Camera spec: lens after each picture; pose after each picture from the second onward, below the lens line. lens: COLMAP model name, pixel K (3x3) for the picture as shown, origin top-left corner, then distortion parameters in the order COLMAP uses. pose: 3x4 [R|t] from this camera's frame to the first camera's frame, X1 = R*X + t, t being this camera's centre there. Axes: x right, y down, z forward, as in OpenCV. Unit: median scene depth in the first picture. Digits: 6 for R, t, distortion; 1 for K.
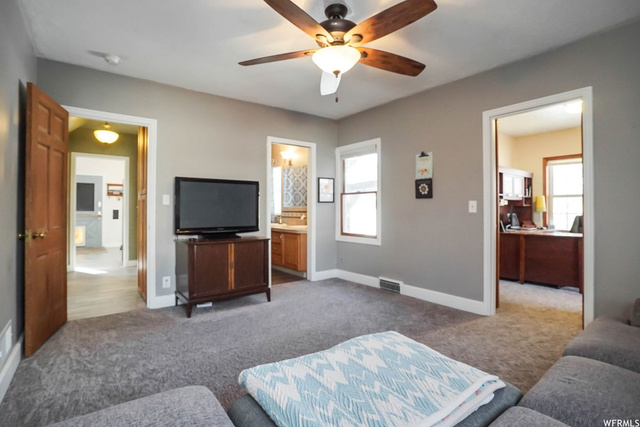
lens RADIAL K [[313.5, 0, 320.0], [0, 313.5, 208.4], [0, 0, 1]] dist [-0.027649, 0.000368]
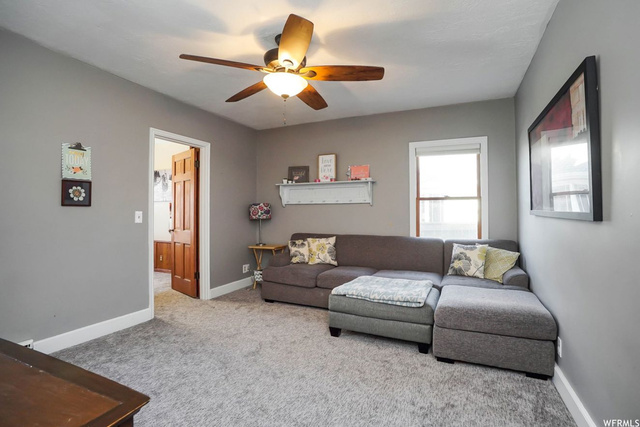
lens RADIAL K [[313.5, 0, 320.7], [0, 313.5, 209.5], [0, 0, 1]] dist [-0.027649, 0.000368]
pose [[-0.478654, 0.009788, 0.877949, -0.578352], [0.001268, 0.999945, -0.010457, -0.016564], [-0.878002, -0.003892, -0.478640, 0.846847]]
